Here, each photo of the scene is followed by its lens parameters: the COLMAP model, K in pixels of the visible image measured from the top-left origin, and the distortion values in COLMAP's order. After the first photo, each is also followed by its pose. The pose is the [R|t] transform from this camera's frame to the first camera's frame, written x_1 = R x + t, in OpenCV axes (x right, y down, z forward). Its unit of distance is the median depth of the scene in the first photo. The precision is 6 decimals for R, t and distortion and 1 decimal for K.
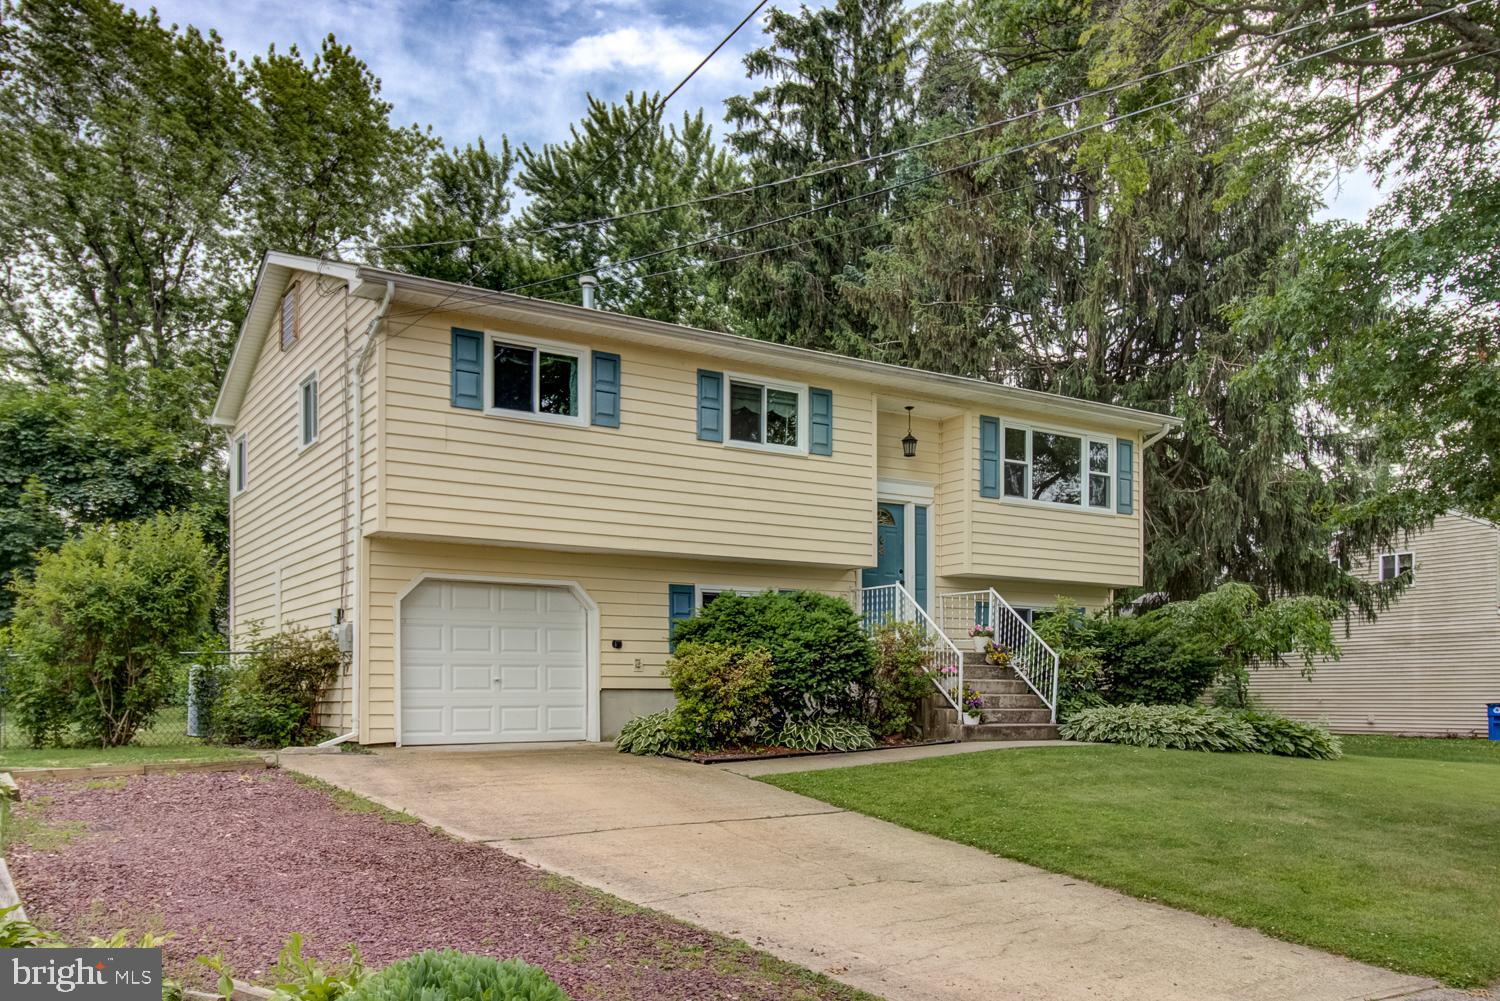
lens RADIAL K [[1240.7, 0, 750.0], [0, 1240.7, 500.5], [0, 0, 1]] dist [-0.000200, -0.000585]
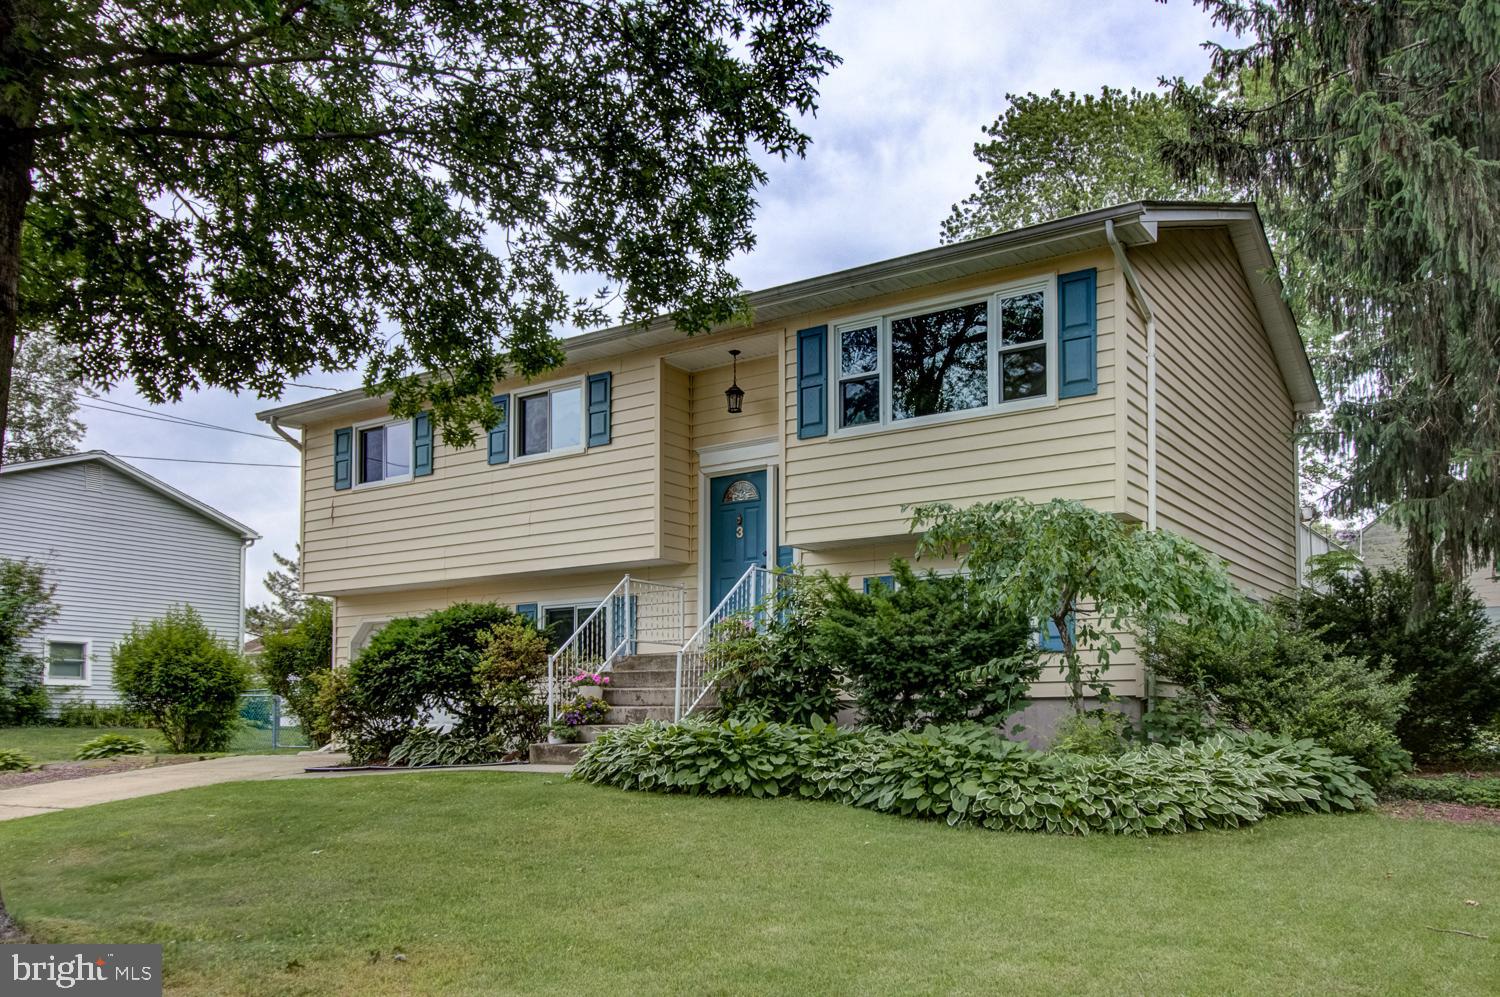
lens RADIAL K [[1240.7, 0, 750.0], [0, 1240.7, 498.5], [0, 0, 1]] dist [-0.000200, -0.000585]
pose [[0.391163, -0.167462, -0.904957, 0.836556], [0.150090, 0.981749, -0.116797, 0.113049], [0.908000, -0.090139, 0.409159, 0.666104]]
